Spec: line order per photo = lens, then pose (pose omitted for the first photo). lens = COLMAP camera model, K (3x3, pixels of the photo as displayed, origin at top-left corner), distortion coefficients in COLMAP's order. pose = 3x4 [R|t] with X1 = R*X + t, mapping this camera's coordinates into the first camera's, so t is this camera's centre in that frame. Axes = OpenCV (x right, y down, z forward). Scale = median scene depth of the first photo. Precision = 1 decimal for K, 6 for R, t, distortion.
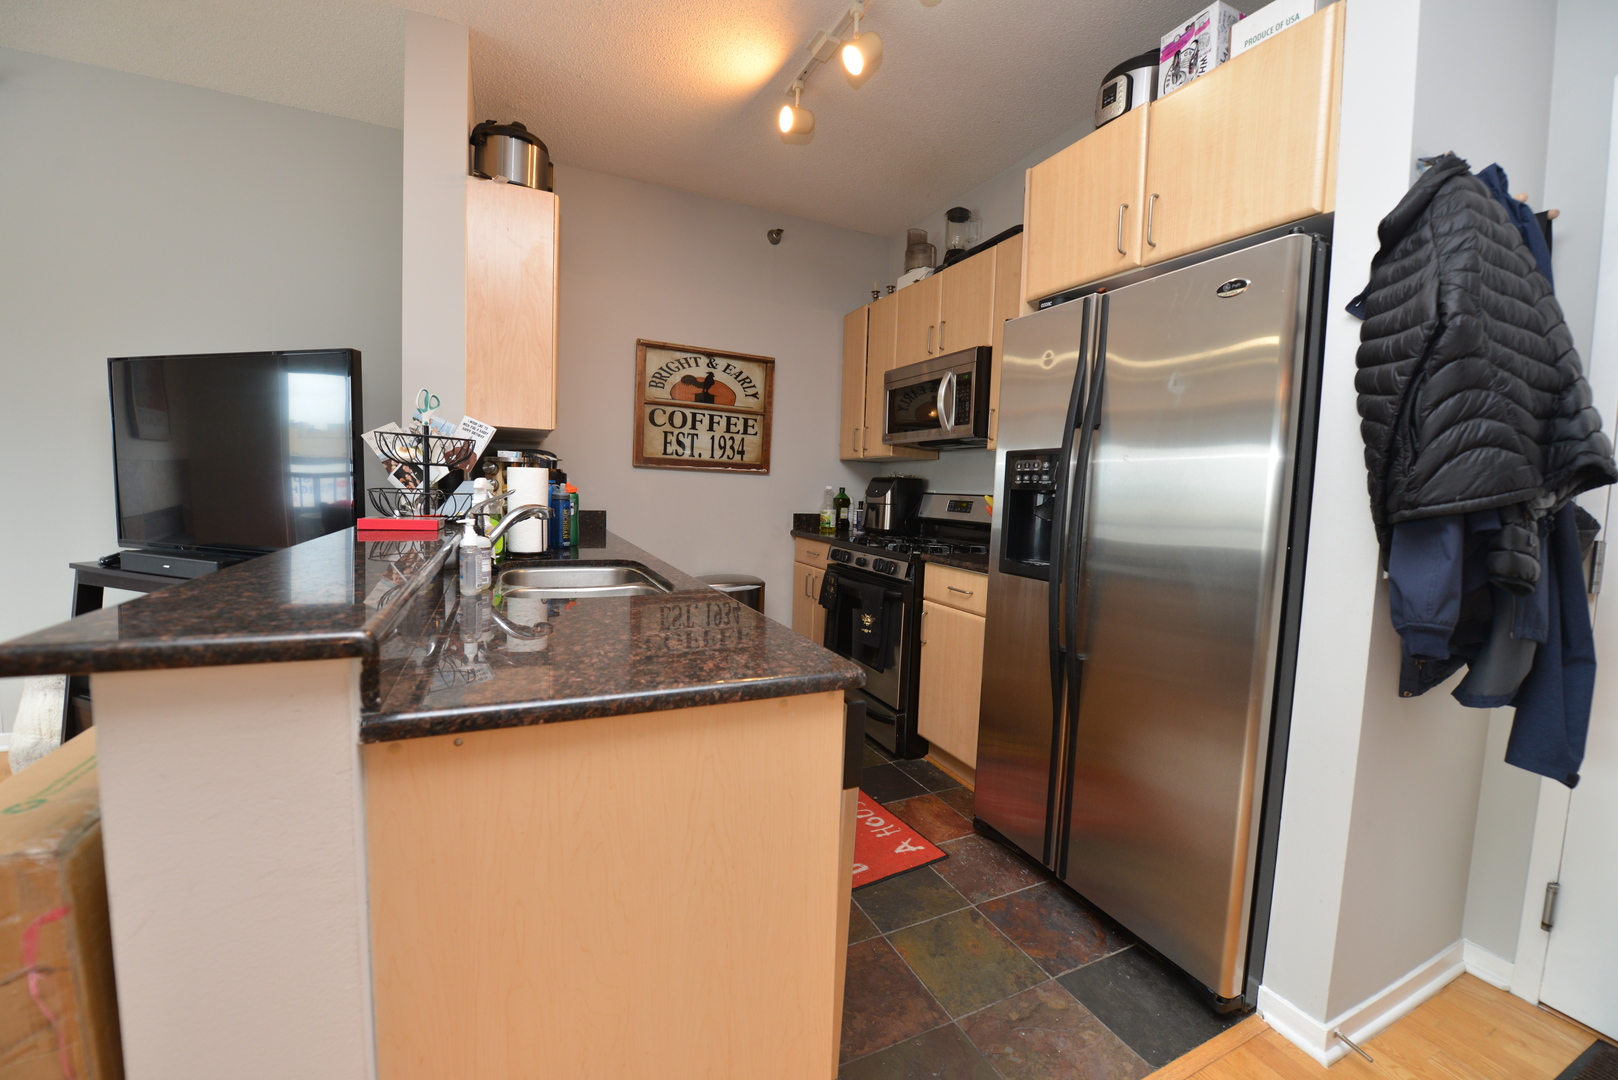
lens RADIAL K [[646.0, 0, 814.9], [0, 646.0, 537.0], [0, 0, 1]] dist [-0.016616, -0.001863]
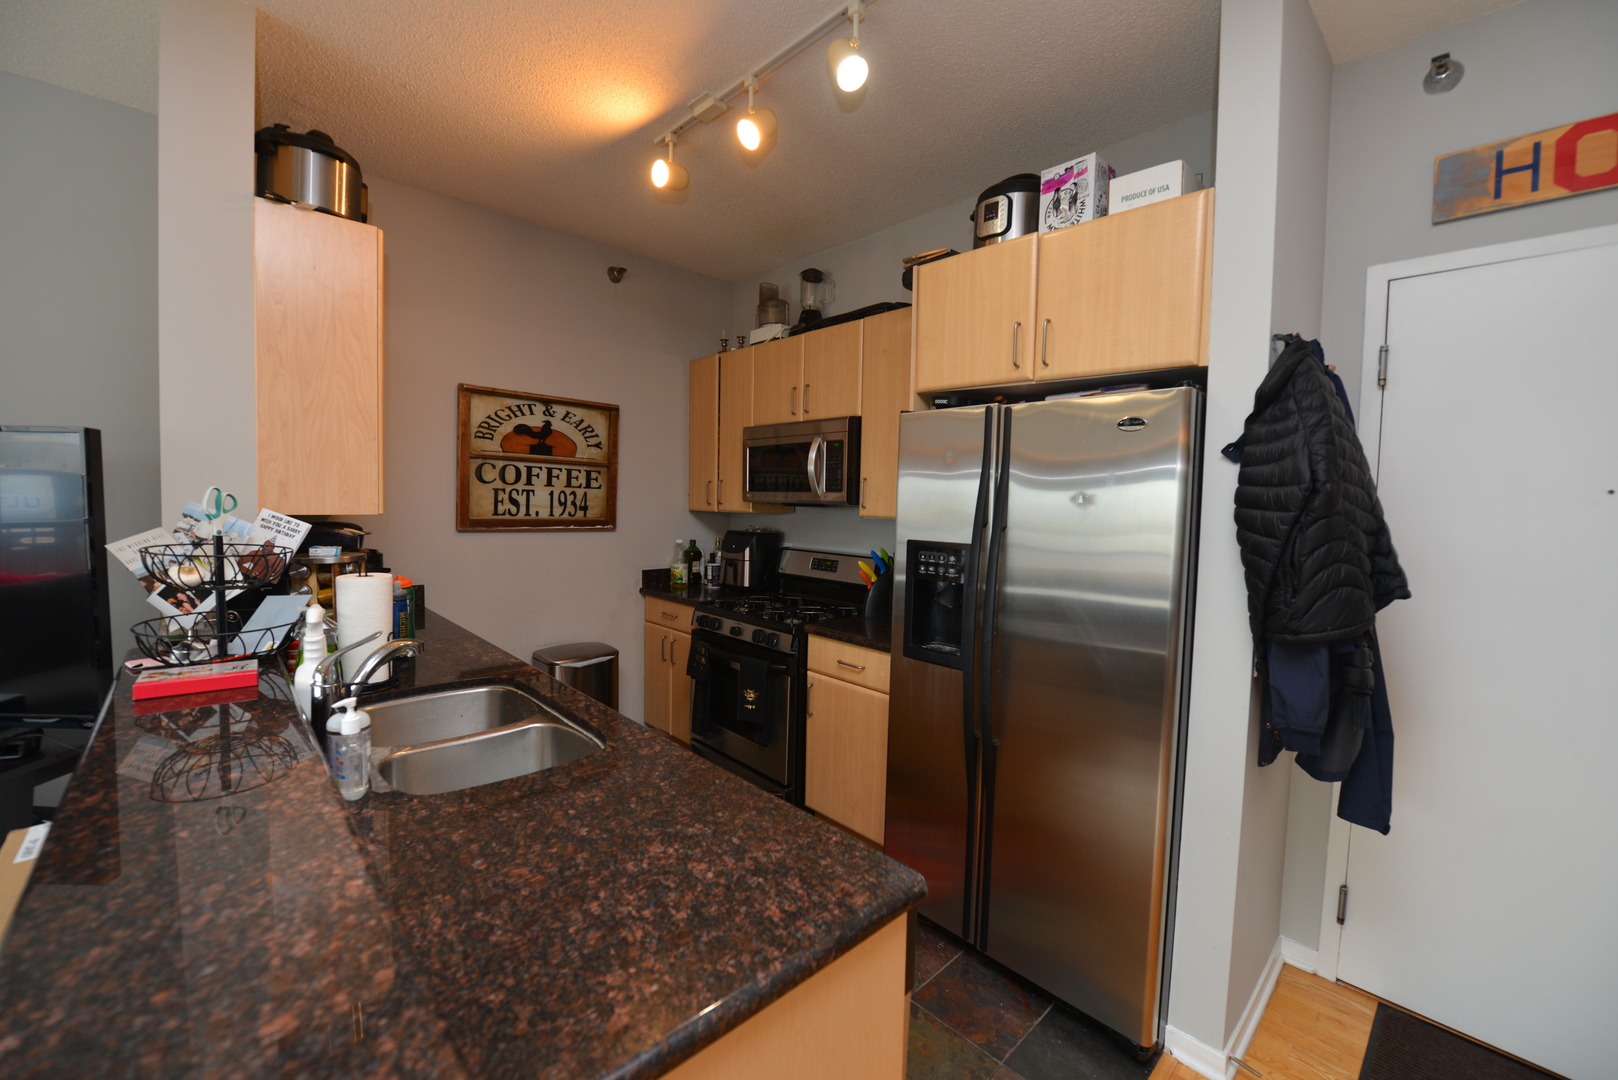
lens RADIAL K [[646.0, 0, 814.9], [0, 646.0, 537.0], [0, 0, 1]] dist [-0.016616, -0.001863]
pose [[0.948173, -0.031102, 0.316229, -0.146392], [0.033435, 0.999439, -0.001953, -0.120820], [-0.315991, 0.012425, 0.948681, 0.057401]]
